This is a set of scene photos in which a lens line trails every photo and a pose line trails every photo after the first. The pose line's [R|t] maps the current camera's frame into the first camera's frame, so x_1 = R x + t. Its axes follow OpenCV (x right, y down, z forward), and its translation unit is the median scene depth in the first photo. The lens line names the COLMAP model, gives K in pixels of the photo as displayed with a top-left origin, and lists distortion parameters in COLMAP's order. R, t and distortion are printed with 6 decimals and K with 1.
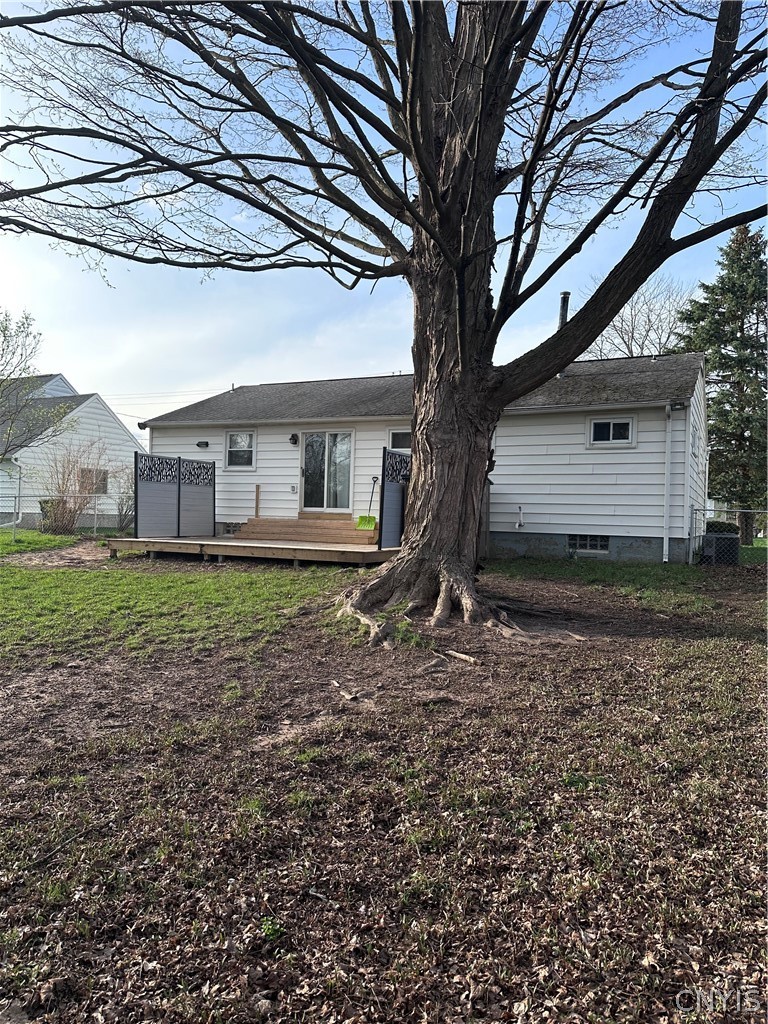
lens RADIAL K [[720.8, 0, 383.2], [0, 720.8, 509.8], [0, 0, 1]] dist [0.048596, -0.055222]
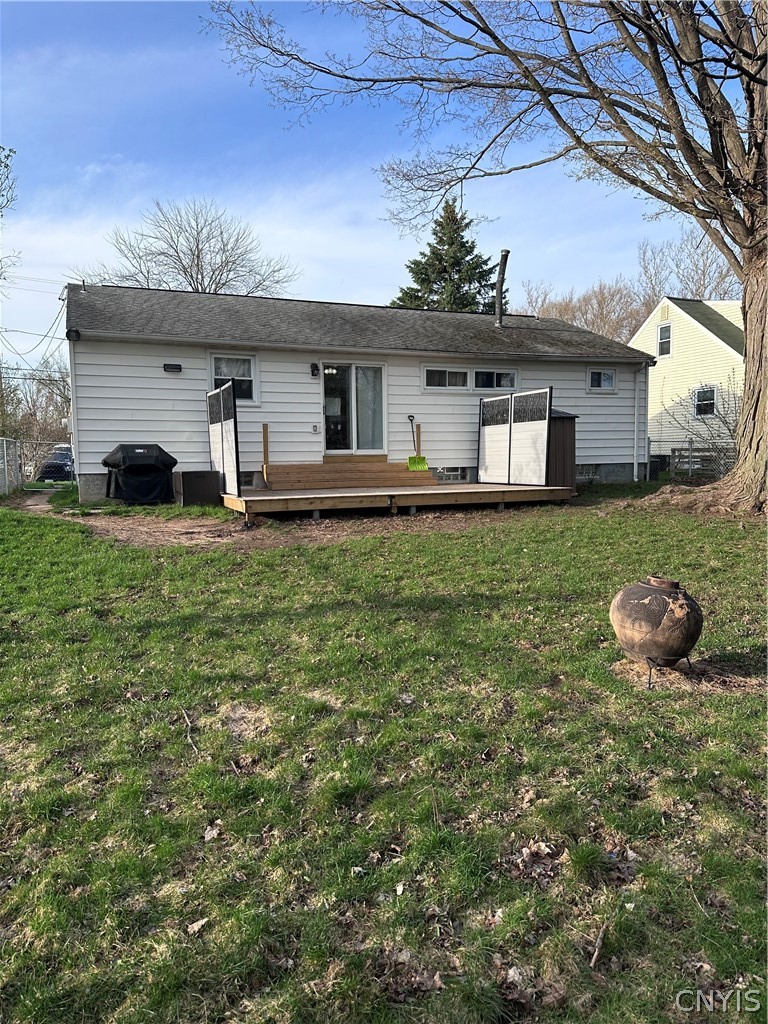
lens RADIAL K [[720.8, 0, 383.5], [0, 720.8, 515.1], [0, 0, 1]] dist [0.048596, -0.055222]
pose [[0.657051, -0.096633, 0.747627, -0.732756], [0.026460, 0.994095, 0.105236, -0.014884], [-0.753381, -0.049364, 0.655728, 0.375249]]
